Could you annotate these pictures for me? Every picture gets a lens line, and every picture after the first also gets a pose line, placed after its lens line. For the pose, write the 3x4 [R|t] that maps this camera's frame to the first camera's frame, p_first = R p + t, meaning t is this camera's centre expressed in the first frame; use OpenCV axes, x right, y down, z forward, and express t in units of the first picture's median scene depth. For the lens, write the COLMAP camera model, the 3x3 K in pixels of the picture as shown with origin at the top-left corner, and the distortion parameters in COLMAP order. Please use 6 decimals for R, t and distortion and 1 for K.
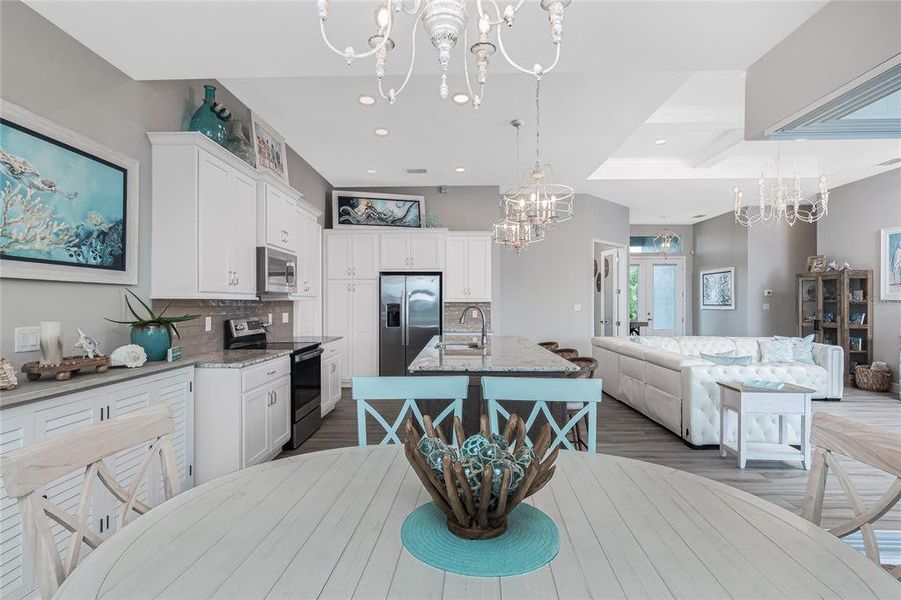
lens RADIAL K [[450.1, 0, 446.6], [0, 450.1, 299.3], [0, 0, 1]] dist [0.002860, -0.000073]
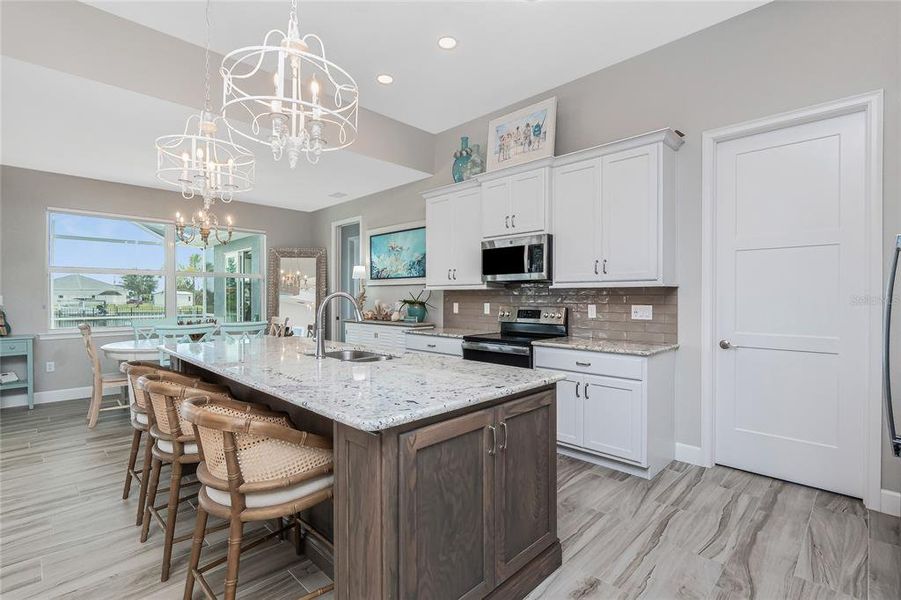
lens RADIAL K [[431.8, 0, 457.5], [0, 431.8, 301.7], [0, 0, 1]] dist [-0.000299, -0.000465]
pose [[-0.677314, 0.006360, -0.735666, 0.316690], [0.004446, 0.999980, 0.004552, 0.019769], [0.735680, -0.000188, -0.677329, 1.245954]]
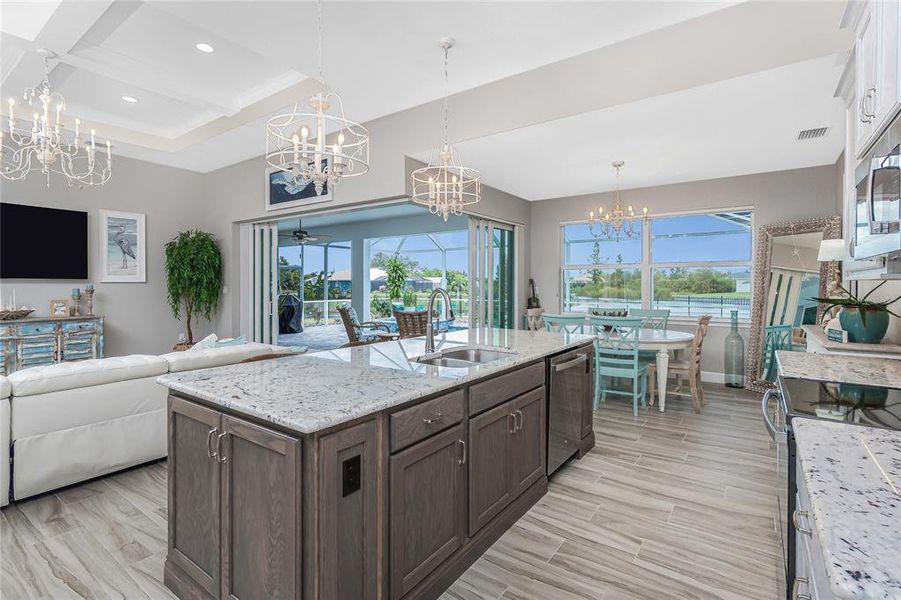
lens RADIAL K [[431.8, 0, 439.2], [0, 431.8, 286.4], [0, 0, 1]] dist [-0.000299, -0.000465]
pose [[-0.820253, -0.004155, 0.571985, -0.222248], [-0.005916, 0.999982, -0.001219, 0.008742], [-0.571970, -0.004384, -0.820263, 1.210569]]
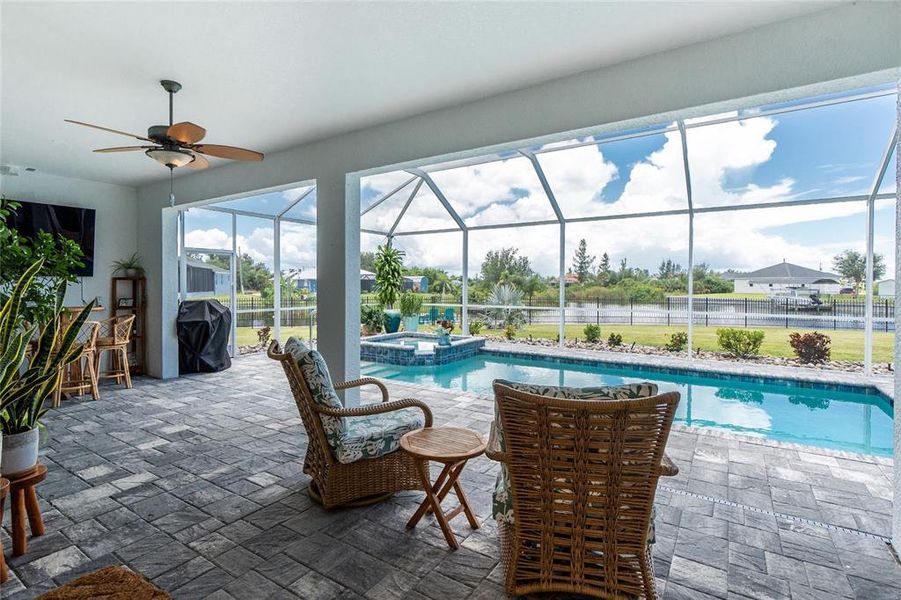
lens RADIAL K [[431.8, 0, 434.4], [0, 431.8, 290.6], [0, 0, 1]] dist [-0.000299, -0.000465]
pose [[-0.849069, -0.011346, 0.528161, 0.527905], [-0.008002, 0.999931, 0.008617, 0.011437], [-0.528222, 0.003090, -0.849101, 0.482730]]
